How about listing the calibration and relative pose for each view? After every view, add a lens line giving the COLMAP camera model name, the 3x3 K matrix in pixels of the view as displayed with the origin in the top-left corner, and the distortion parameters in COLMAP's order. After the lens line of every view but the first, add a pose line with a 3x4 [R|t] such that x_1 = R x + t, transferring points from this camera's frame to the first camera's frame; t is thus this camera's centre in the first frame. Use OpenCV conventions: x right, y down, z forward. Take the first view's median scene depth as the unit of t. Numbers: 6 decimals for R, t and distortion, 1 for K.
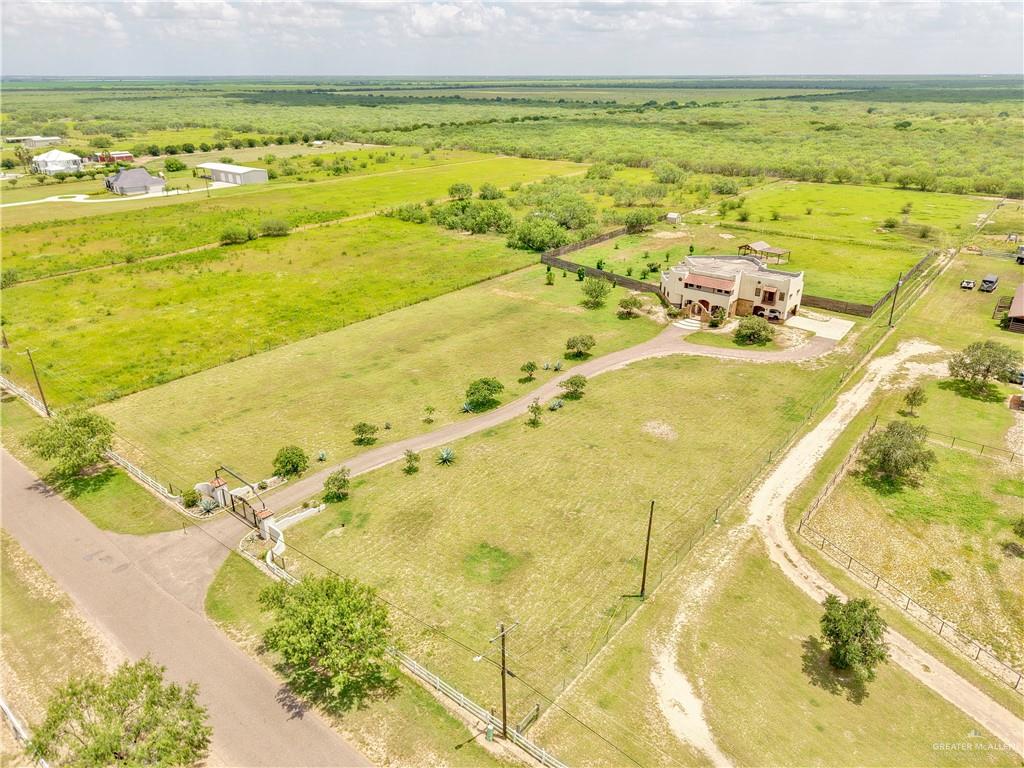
lens RADIAL K [[683.0, 0, 512.0], [0, 683.0, 384.0], [0, 0, 1]] dist [0.041640, -0.053320]
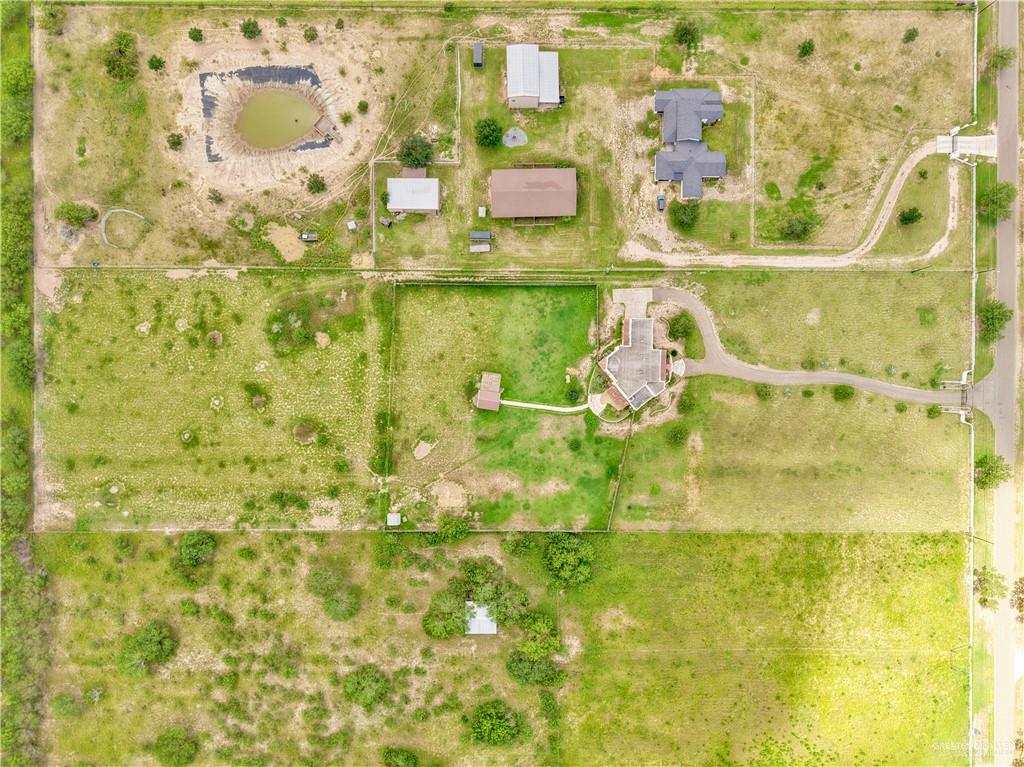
lens RADIAL K [[683.0, 0, 512.0], [0, 683.0, 383.5], [0, 0, 1]] dist [0.041640, -0.053320]
pose [[-0.622426, -0.782679, 0.000114, 0.673360], [0.318881, -0.253457, 0.913277, -2.440812], [-0.714773, 0.568483, 0.407340, 0.903482]]
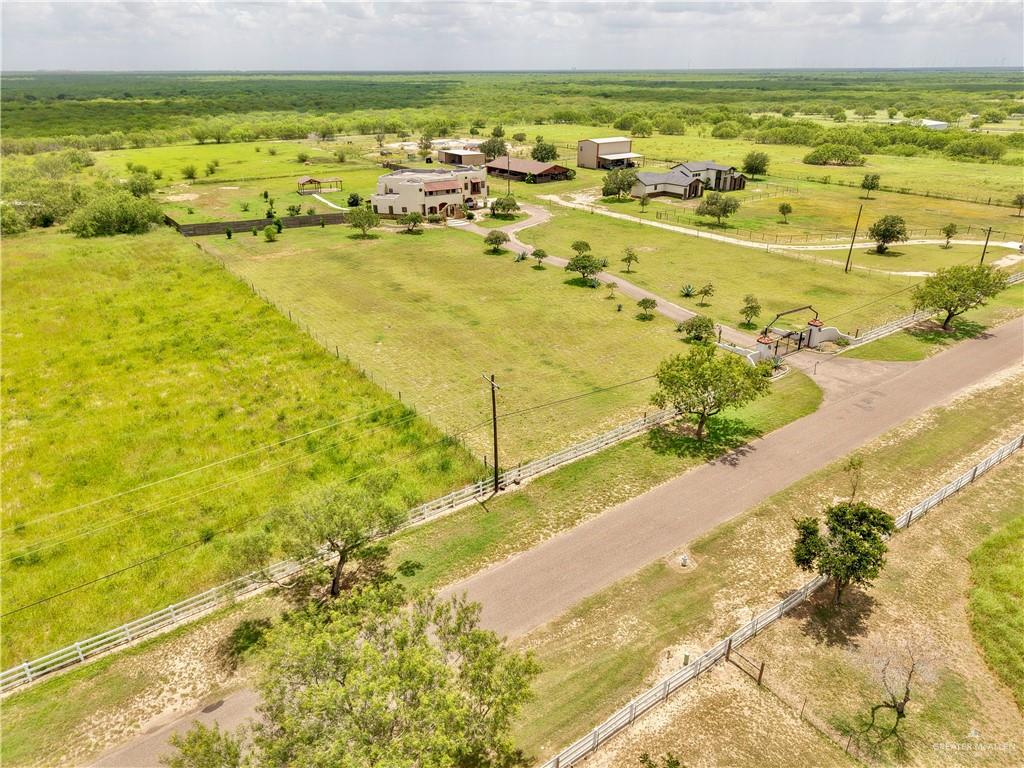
lens RADIAL K [[683.0, 0, 512.0], [0, 683.0, 384.0], [0, 0, 1]] dist [0.041640, -0.053320]
pose [[0.269353, -0.401353, 0.875423, -1.172527], [0.398128, 0.874110, 0.278254, -0.189246], [-0.876894, 0.273582, 0.395234, 0.765516]]
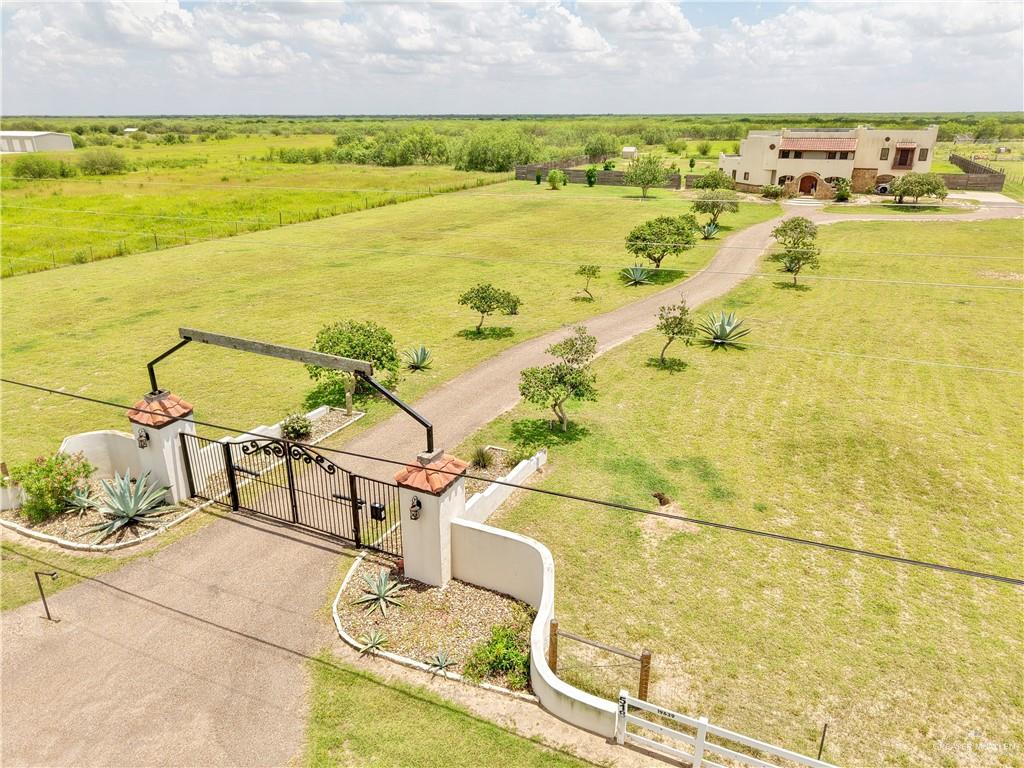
lens RADIAL K [[683.0, 0, 512.0], [0, 683.0, 384.0], [0, 0, 1]] dist [0.041640, -0.053320]
pose [[0.968186, -0.091935, 0.232733, -0.288539], [0.103289, 0.993961, -0.037051, 0.126762], [-0.227921, 0.059911, 0.971835, 0.573072]]
